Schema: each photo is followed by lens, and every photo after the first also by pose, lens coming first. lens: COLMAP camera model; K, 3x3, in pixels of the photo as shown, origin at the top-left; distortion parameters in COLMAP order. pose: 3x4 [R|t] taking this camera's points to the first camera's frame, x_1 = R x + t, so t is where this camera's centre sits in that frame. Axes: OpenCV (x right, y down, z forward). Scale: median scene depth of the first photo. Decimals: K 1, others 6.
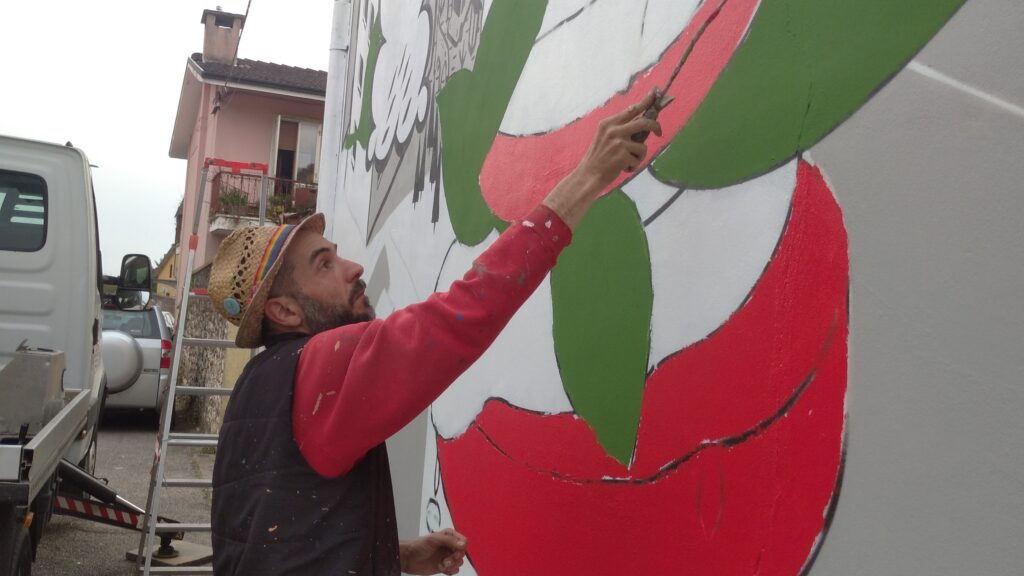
lens RADIAL K [[1063.7, 0, 514.0], [0, 1063.7, 289.0], [0, 0, 1]] dist [0.148784, -0.276945]
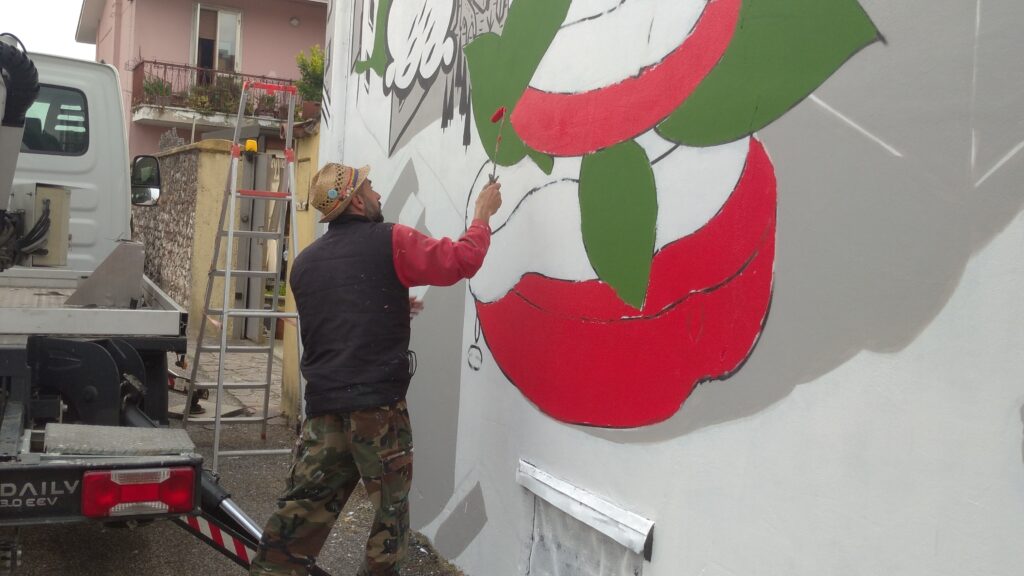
lens RADIAL K [[1050.8, 0, 539.8], [0, 1050.8, 289.3], [0, 0, 1]] dist [0.072237, -0.012357]
pose [[0.993020, -0.012803, 0.117248, -0.306559], [0.000118, 0.994198, 0.107568, -0.053775], [-0.117944, -0.106804, 0.987260, -0.765847]]
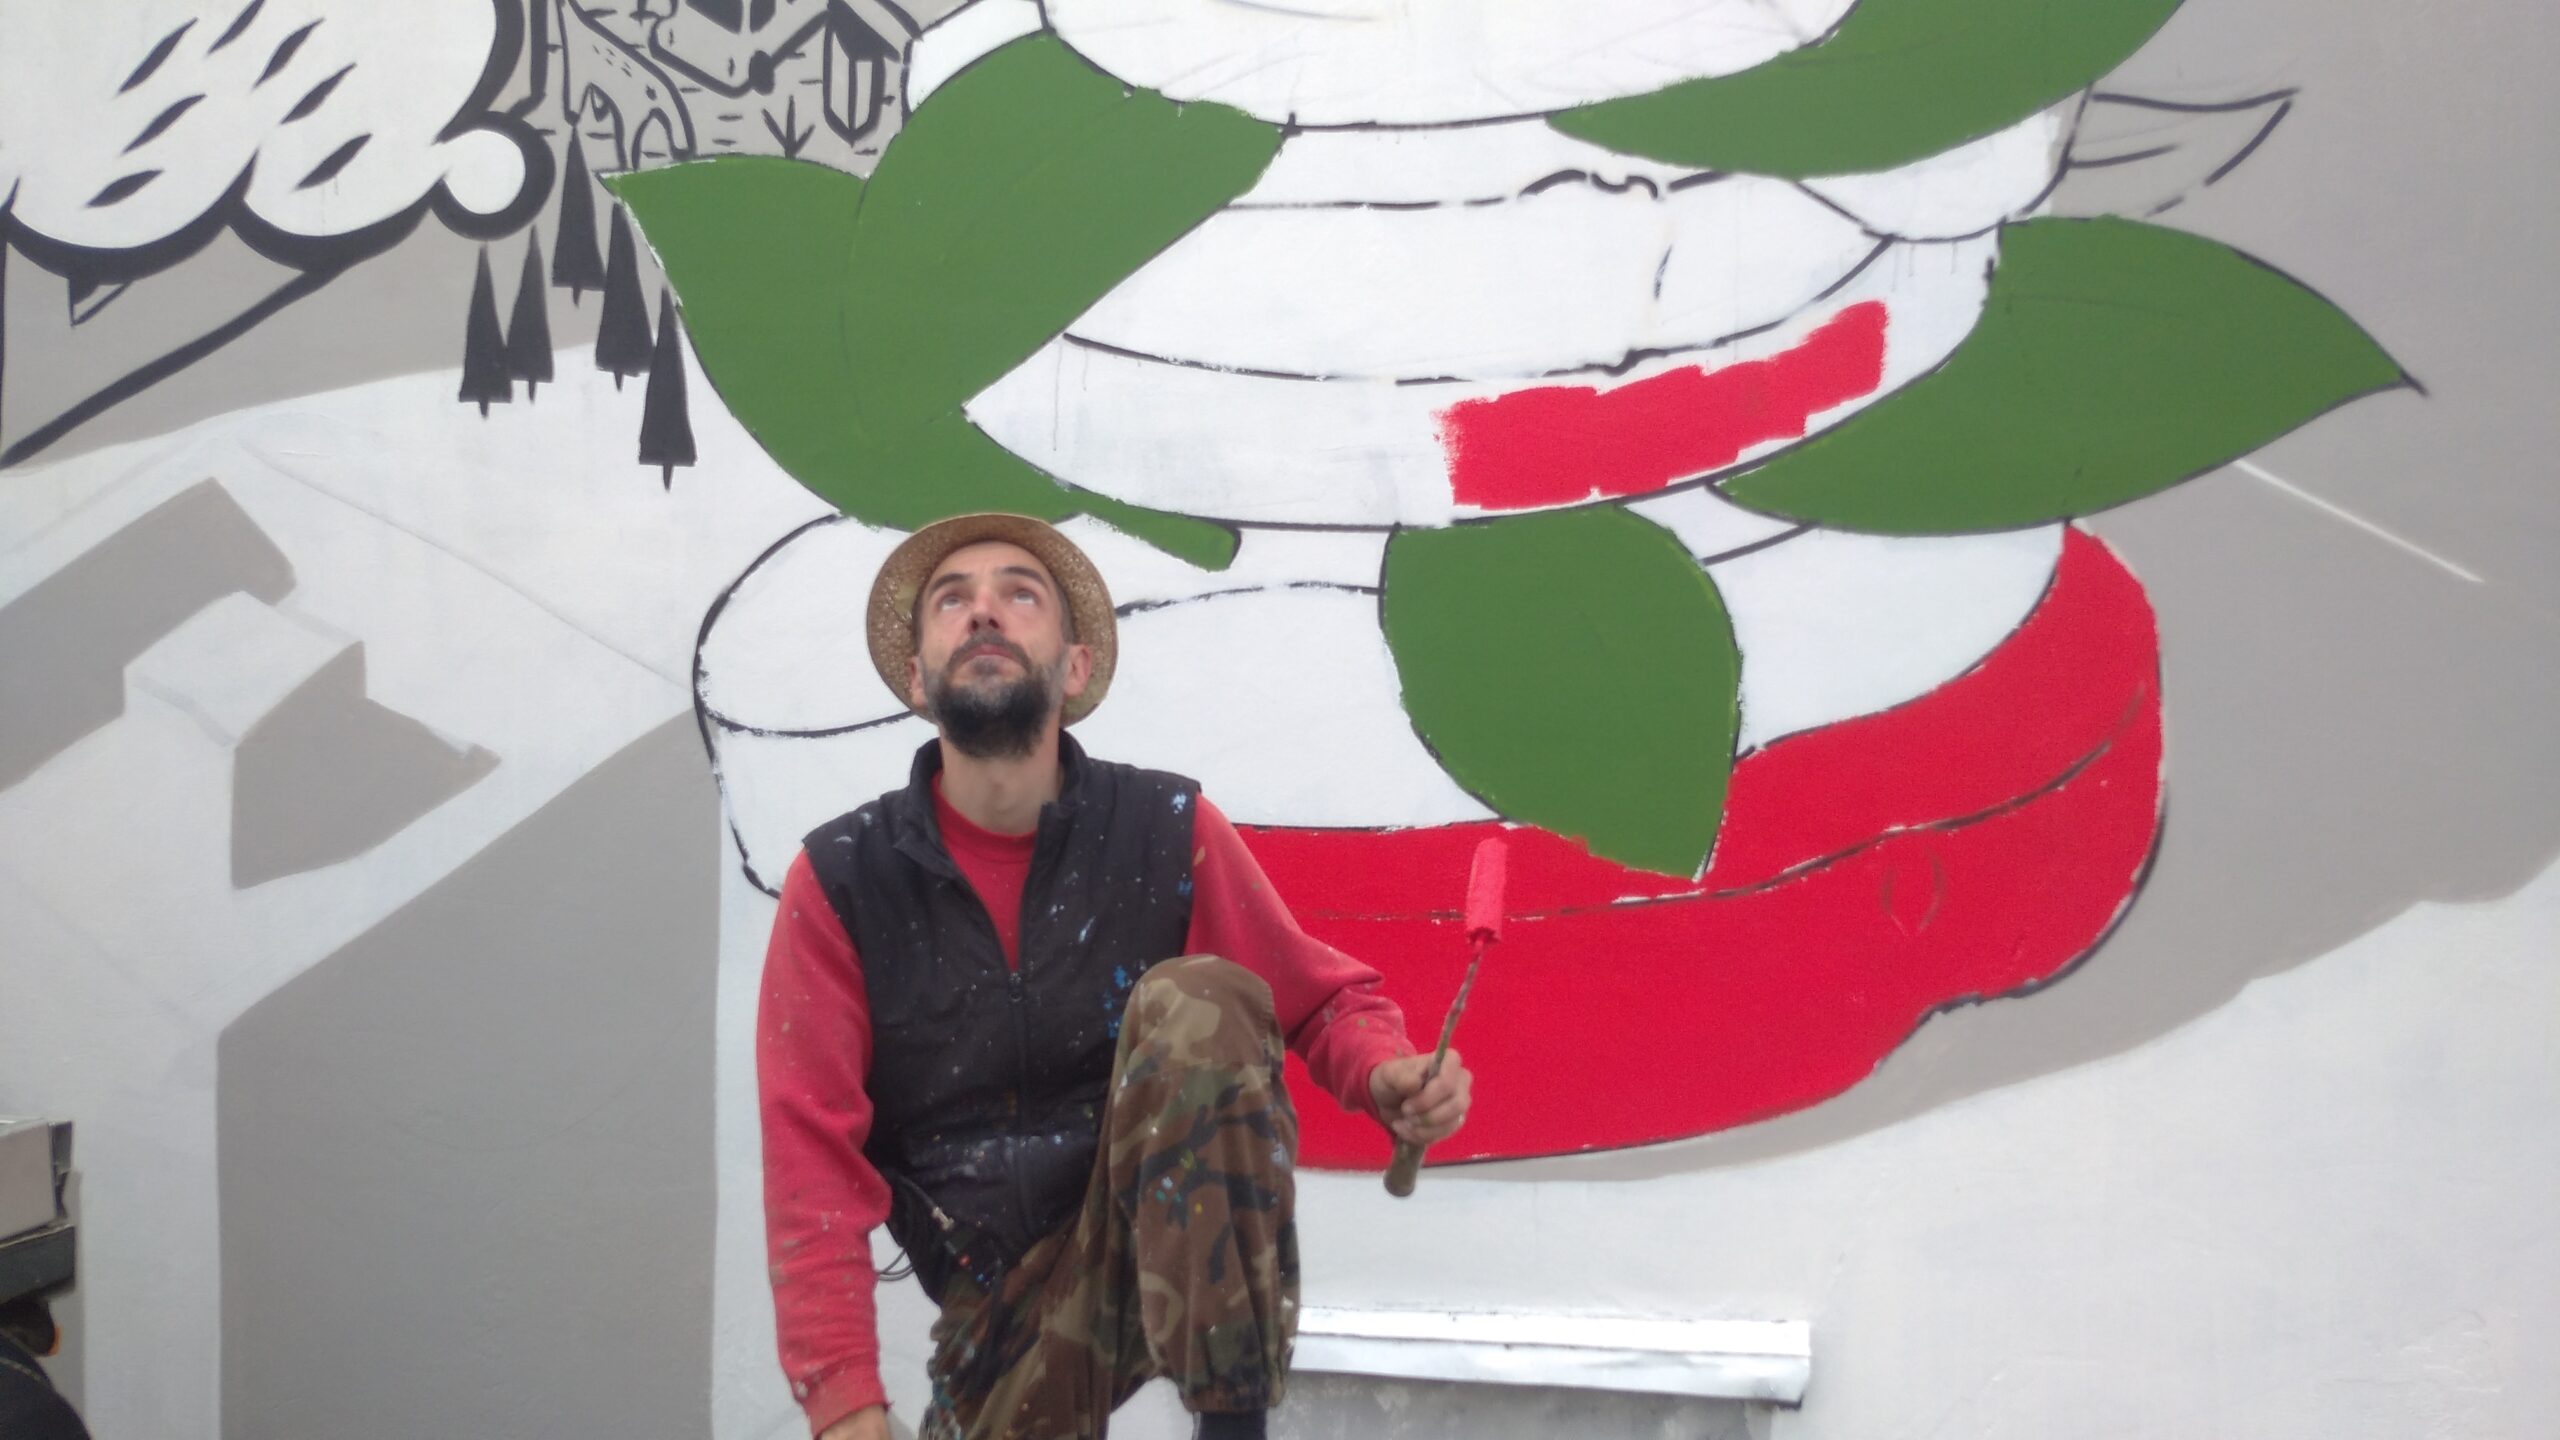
lens RADIAL K [[2063.9, 0, 1270.8], [0, 2063.9, 712.9], [0, 0, 1]] dist [0.095512, -0.155364]
pose [[0.443567, -0.070858, 0.893436, -1.711985], [-0.029217, 0.995197, 0.093434, -0.105008], [-0.895765, -0.067547, 0.439366, 0.787558]]
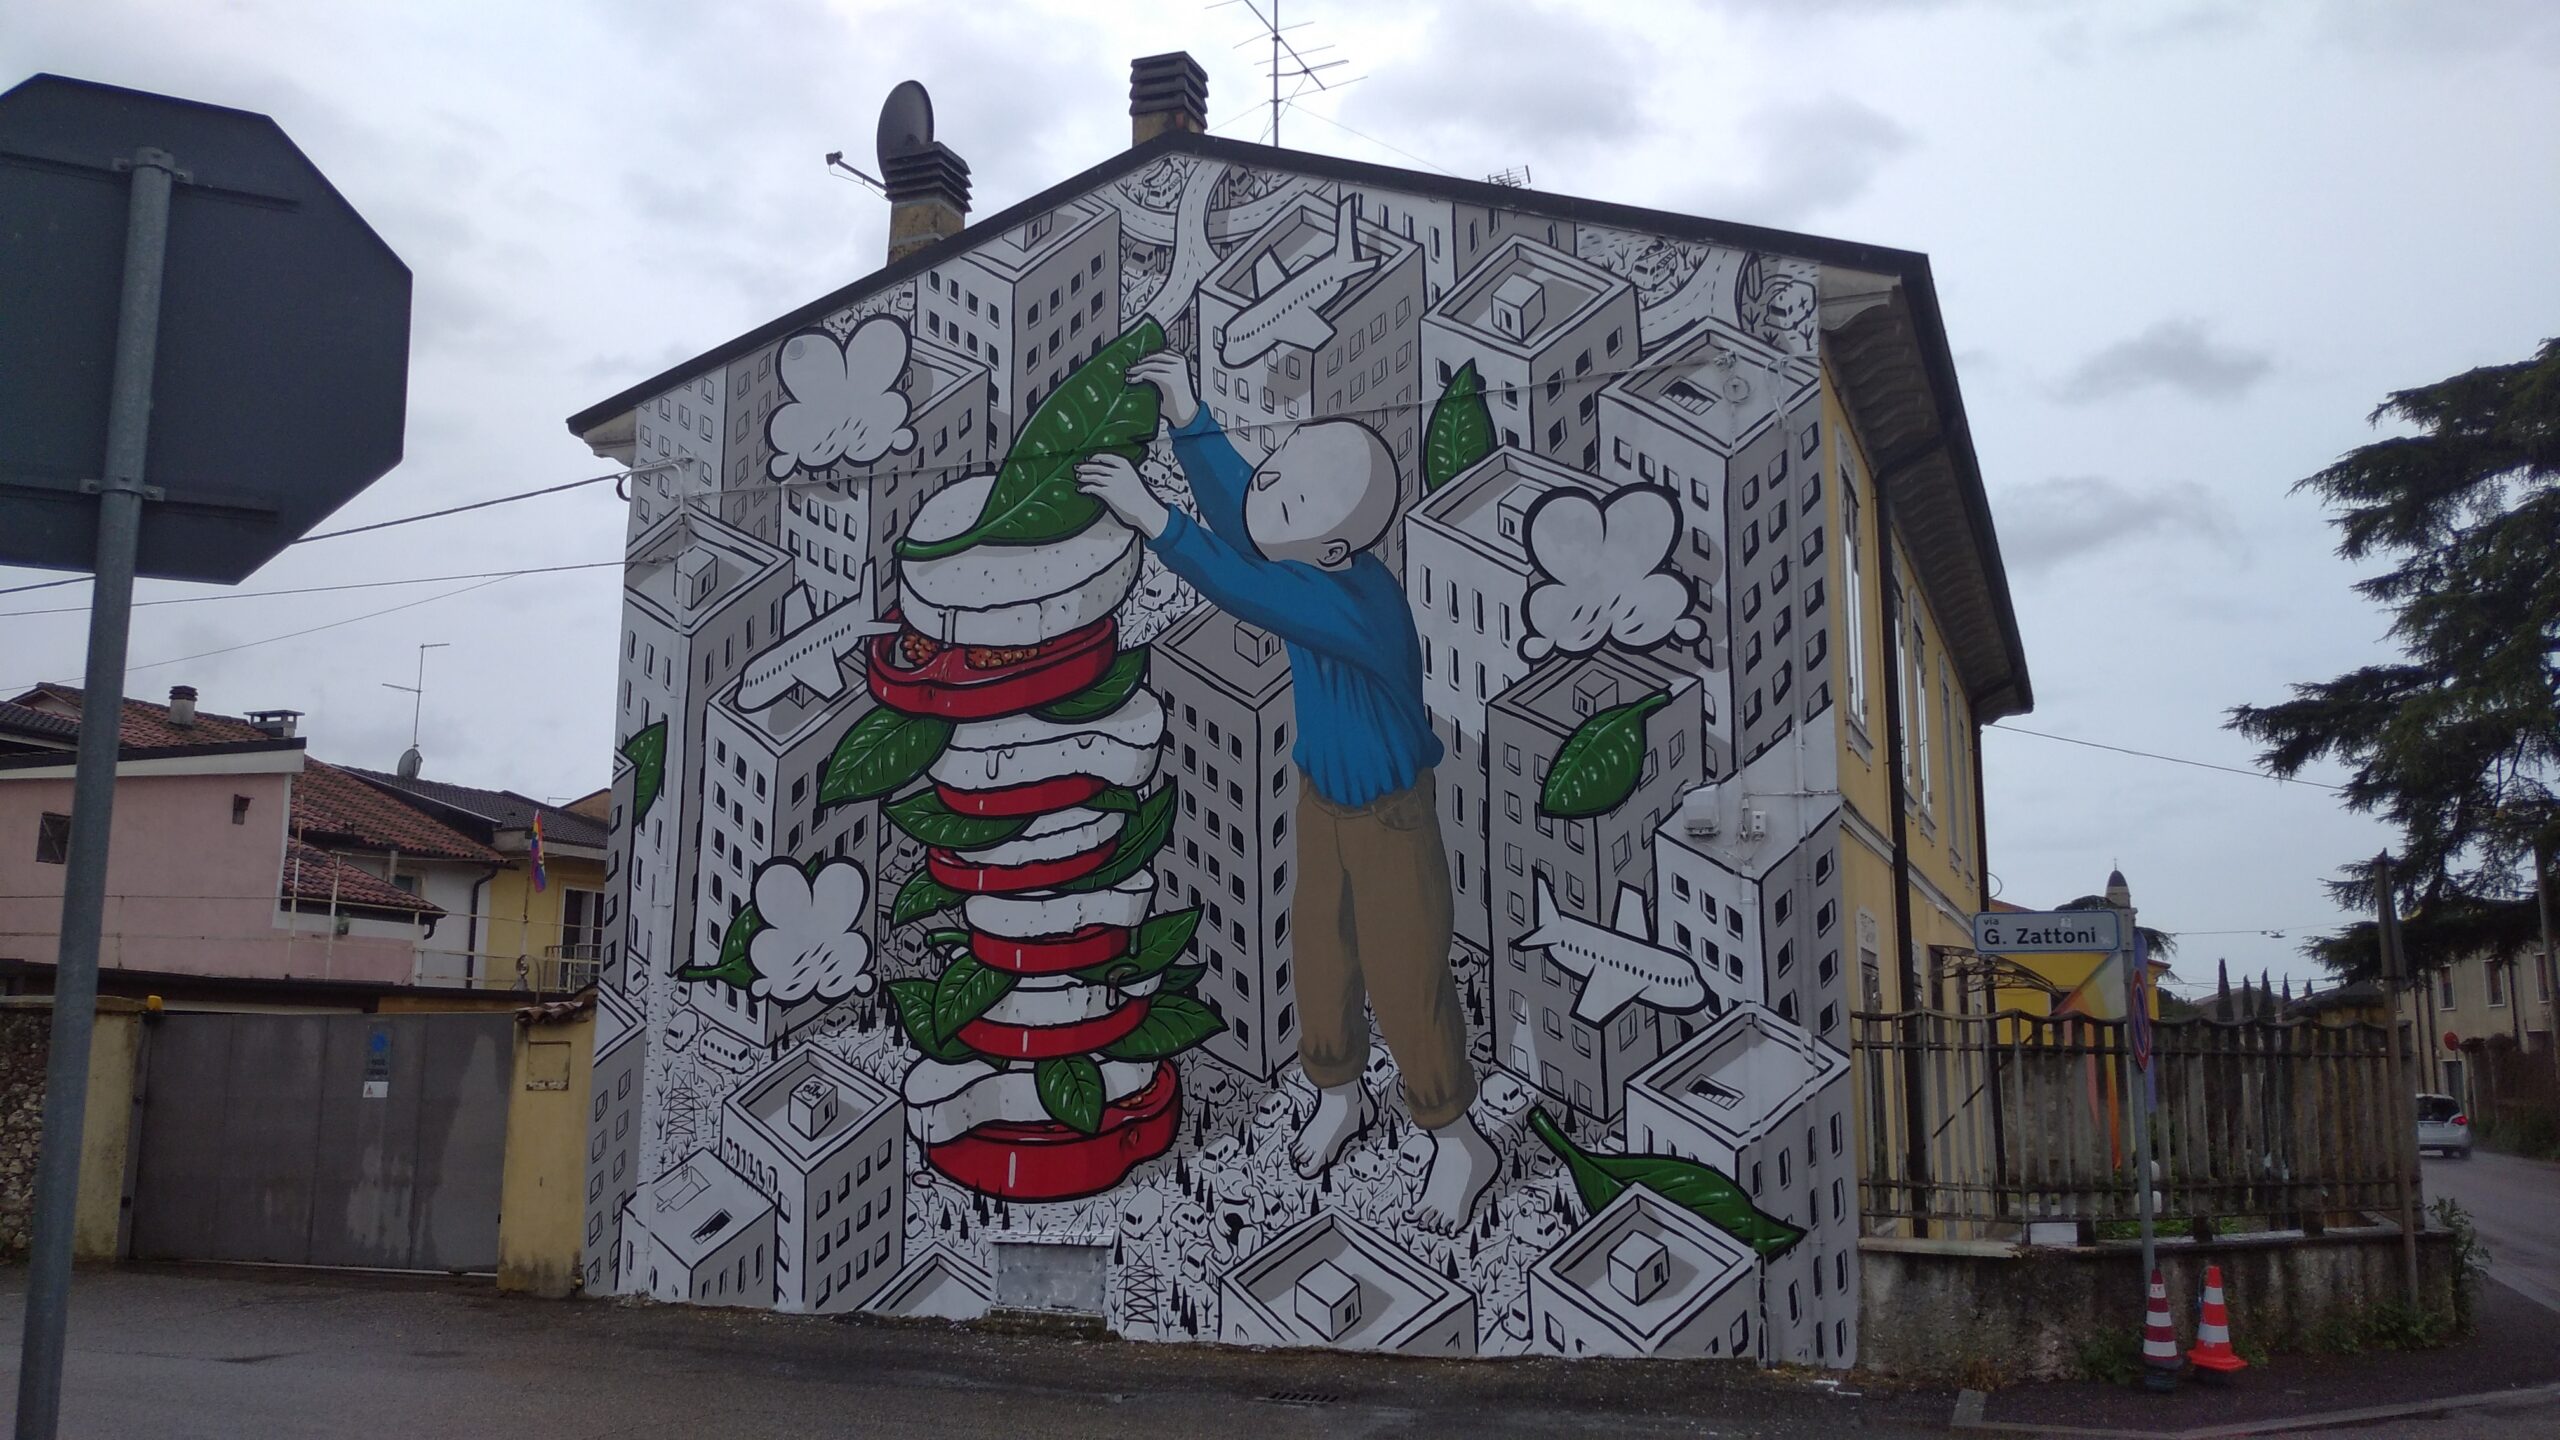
lens RADIAL K [[2063.9, 0, 1270.8], [0, 2063.9, 712.9], [0, 0, 1]] dist [0.095512, -0.155364]
pose [[0.643609, 0.055653, 0.763329, -6.275123], [0.008299, 0.996787, -0.079672, -0.873985], [-0.765310, 0.057612, 0.641079, -5.130945]]
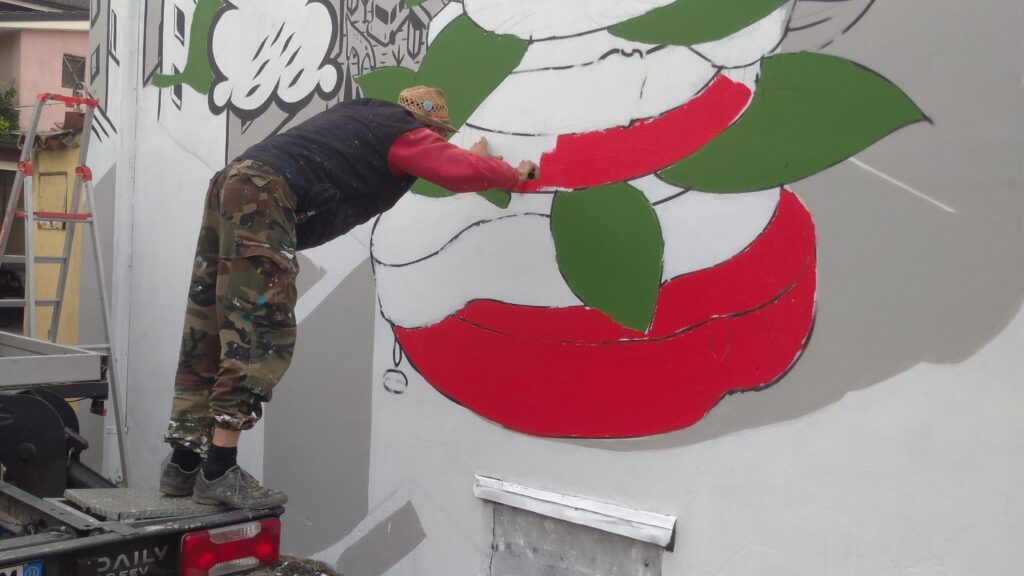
lens RADIAL K [[1054.4, 0, 512.4], [0, 1054.4, 287.4], [0, 0, 1]] dist [0.101916, -0.180920]
pose [[0.873448, -0.051949, 0.484138, -1.274215], [-0.003813, 0.993532, 0.113488, -0.160158], [-0.486902, -0.100973, 0.867601, -0.647948]]
